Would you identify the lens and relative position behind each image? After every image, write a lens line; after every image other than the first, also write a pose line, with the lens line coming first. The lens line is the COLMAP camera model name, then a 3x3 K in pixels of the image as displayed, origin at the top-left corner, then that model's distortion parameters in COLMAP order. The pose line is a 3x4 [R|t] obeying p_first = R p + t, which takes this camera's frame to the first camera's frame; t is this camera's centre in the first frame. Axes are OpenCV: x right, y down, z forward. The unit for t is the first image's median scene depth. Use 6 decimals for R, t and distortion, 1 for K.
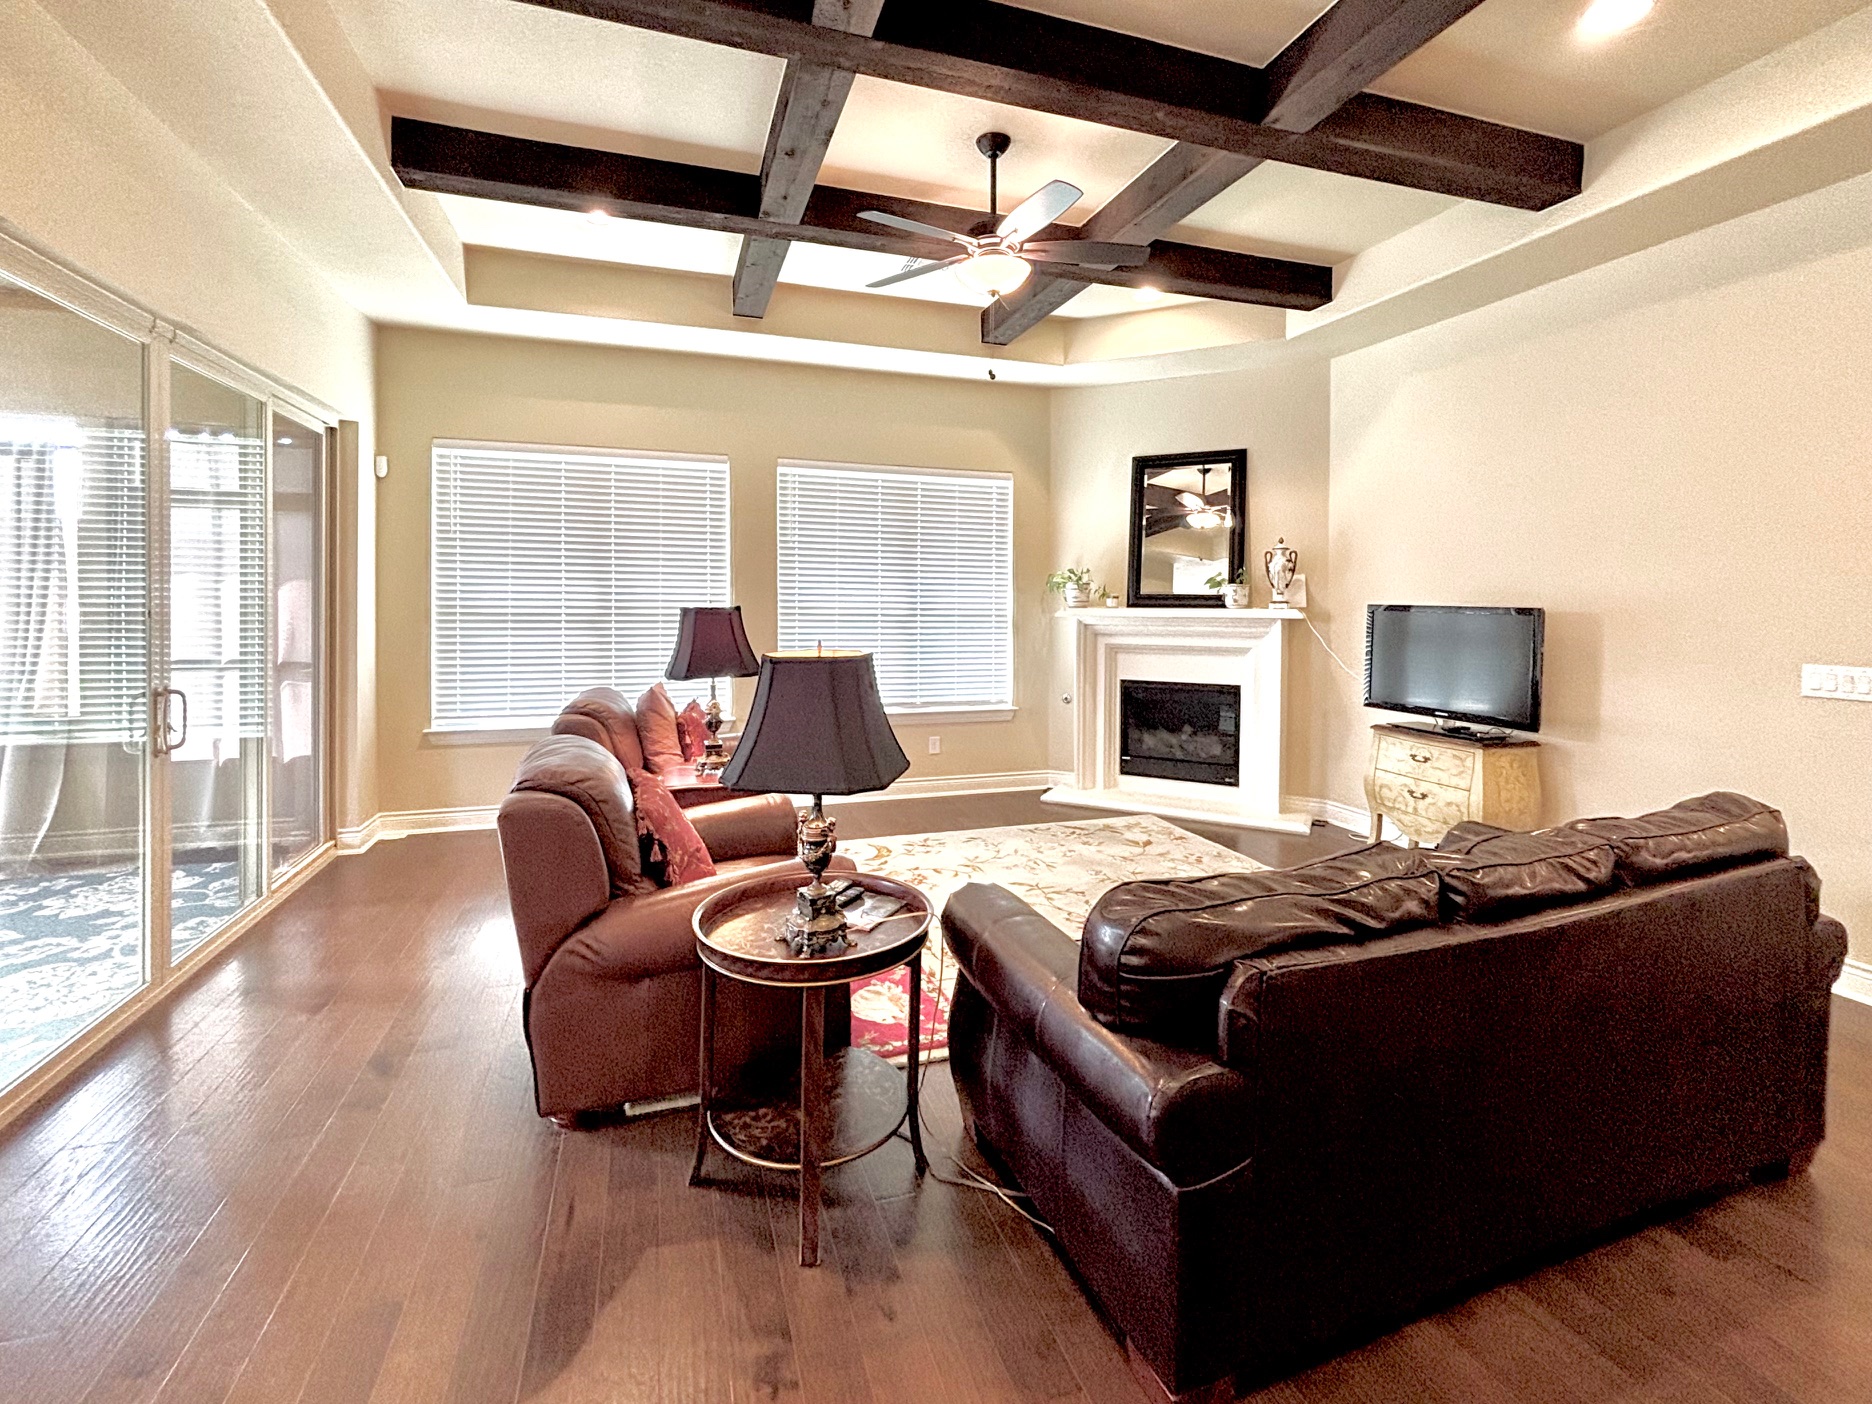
lens RADIAL K [[764.6, 0, 941.5], [0, 764.6, 625.6], [0, 0, 1]] dist [-0.002382, 0.000075]
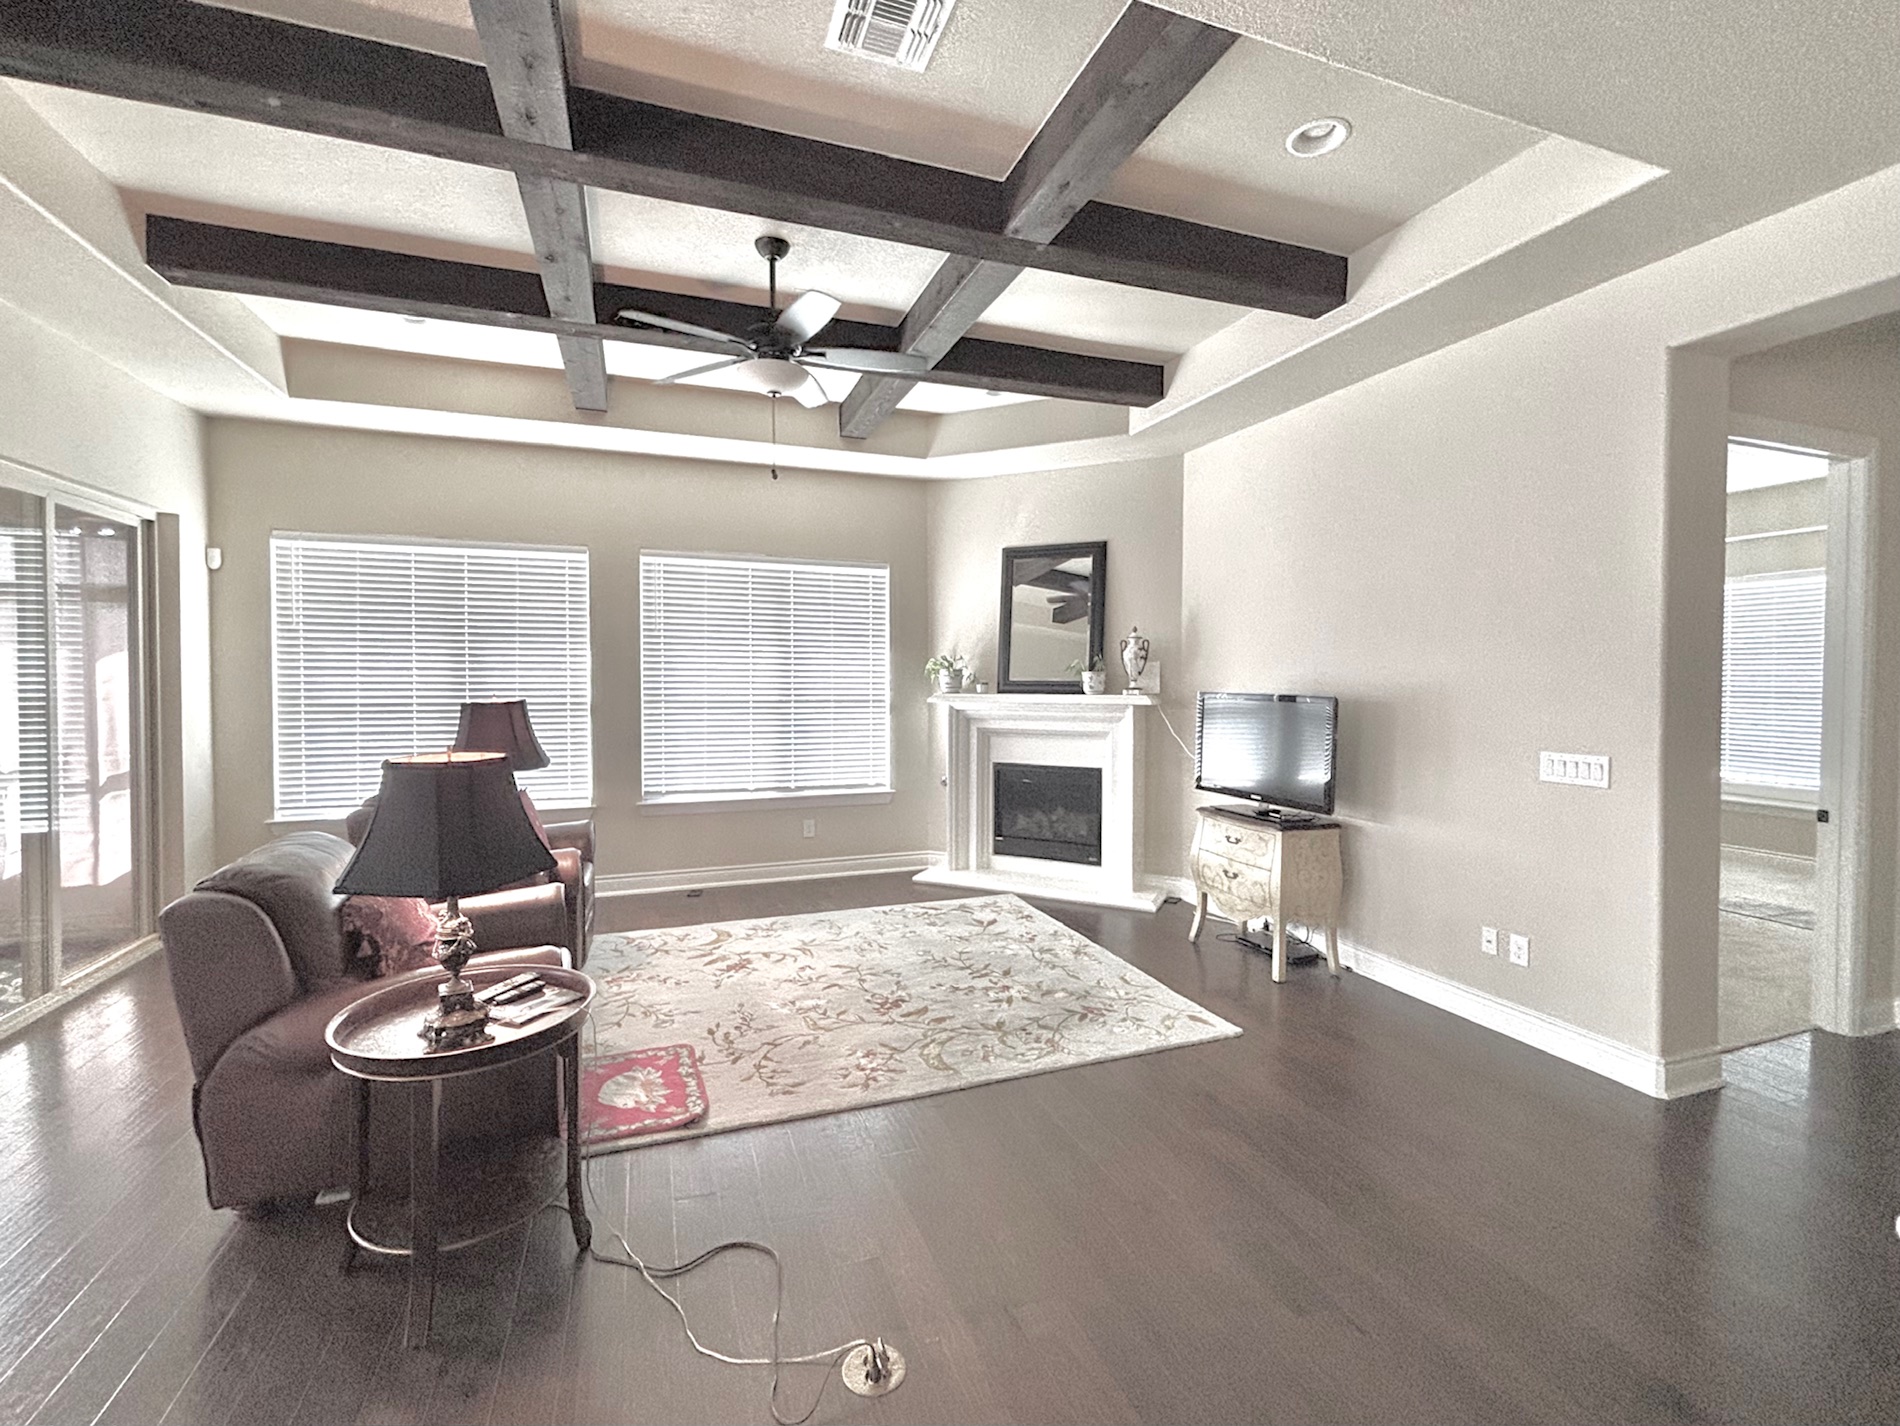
lens RADIAL K [[748.6, 0, 983.7], [0, 748.6, 708.4], [0, 0, 1]] dist [-0.002210, -0.000381]
pose [[0.999469, -0.004705, 0.032231, 0.230694], [0.004400, 0.999945, 0.009532, -0.015889], [-0.032274, -0.009385, 0.999435, -0.011654]]
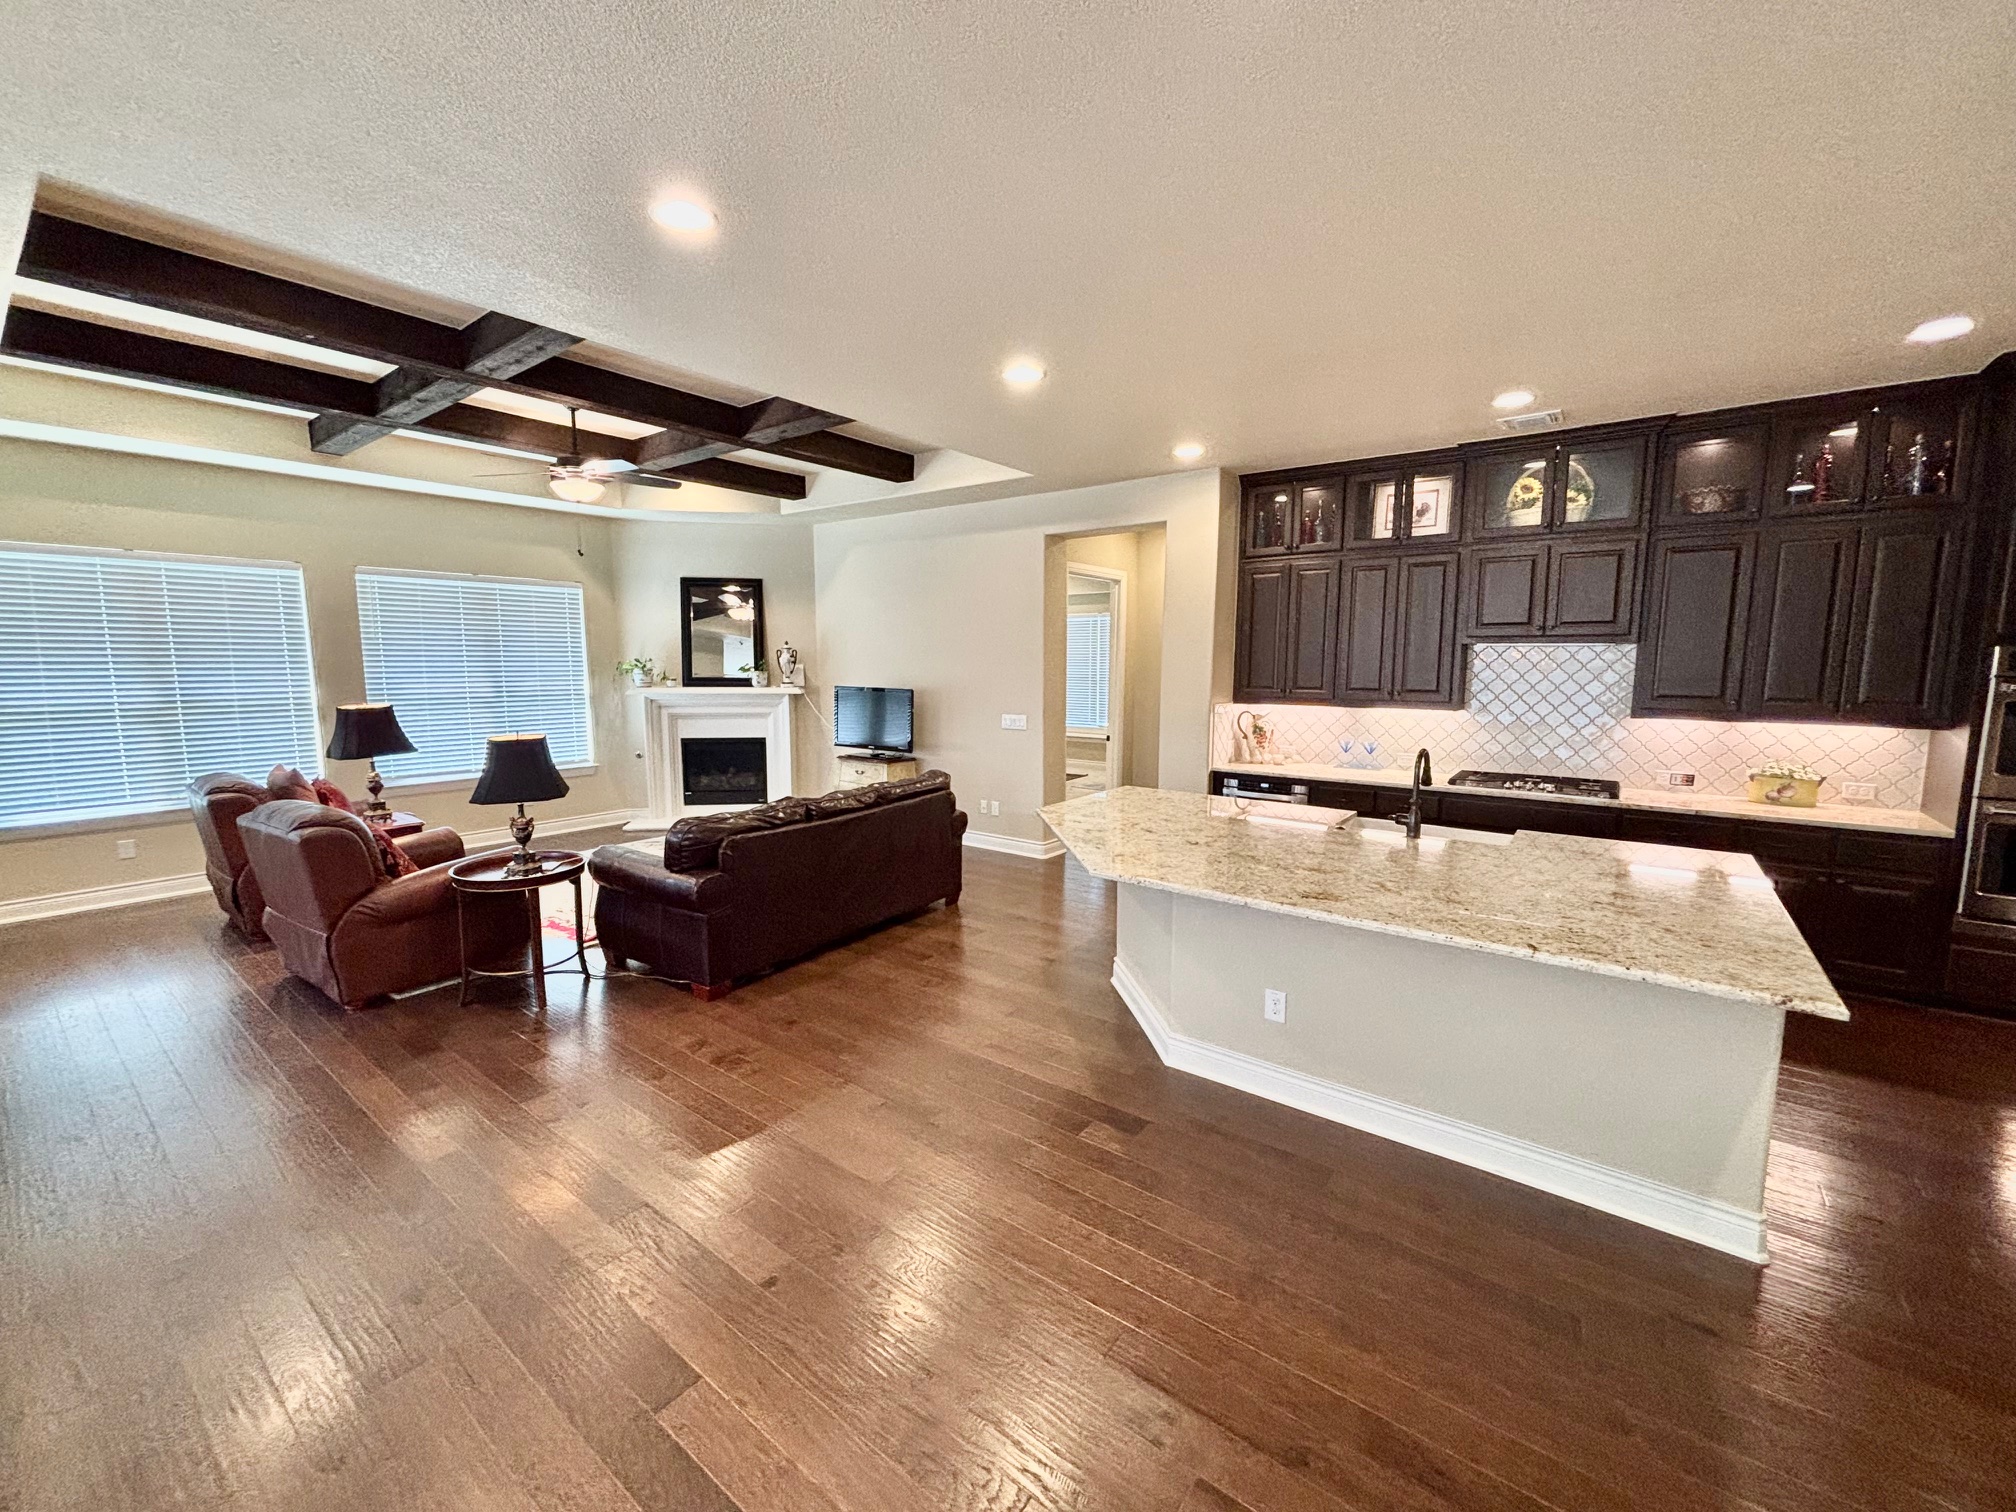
lens RADIAL K [[794.3, 0, 1043.8], [0, 794.3, 751.2], [0, 0, 1]] dist [-0.002210, -0.000381]
pose [[0.793319, -0.069581, 0.604817, -0.145401], [0.010983, 0.994921, 0.100054, -0.053676], [-0.608707, -0.072733, 0.790054, -0.676154]]
